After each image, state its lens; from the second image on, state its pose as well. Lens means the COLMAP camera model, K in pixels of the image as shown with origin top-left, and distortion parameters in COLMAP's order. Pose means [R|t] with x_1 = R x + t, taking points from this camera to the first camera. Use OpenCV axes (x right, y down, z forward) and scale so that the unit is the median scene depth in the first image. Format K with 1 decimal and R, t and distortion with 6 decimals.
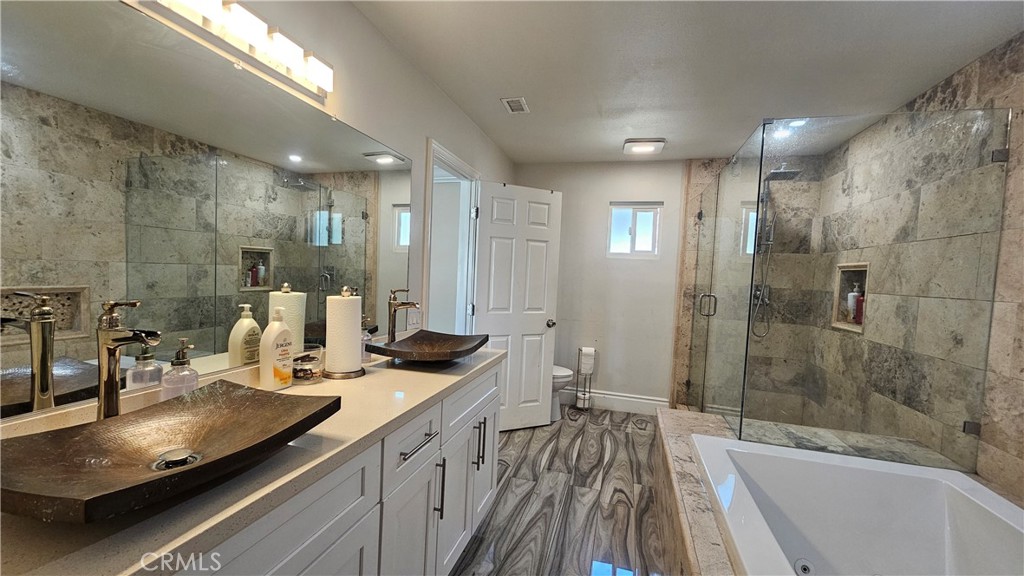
lens RADIAL K [[415.8, 0, 504.8], [0, 415.8, 293.7], [0, 0, 1]] dist [0.002342, -0.001037]
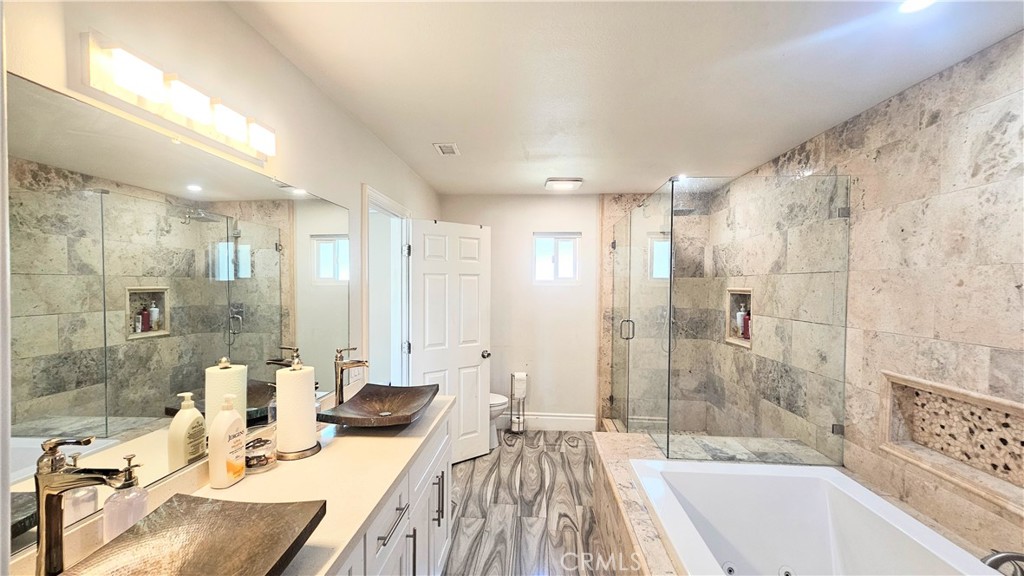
lens RADIAL K [[415.8, 0, 498.8], [0, 415.8, 290.1], [0, 0, 1]] dist [0.002342, -0.001037]
pose [[0.978364, -0.043391, 0.202290, -0.067745], [0.047582, 0.998741, -0.015900, -0.080001], [-0.201346, 0.025181, 0.979197, -0.015789]]
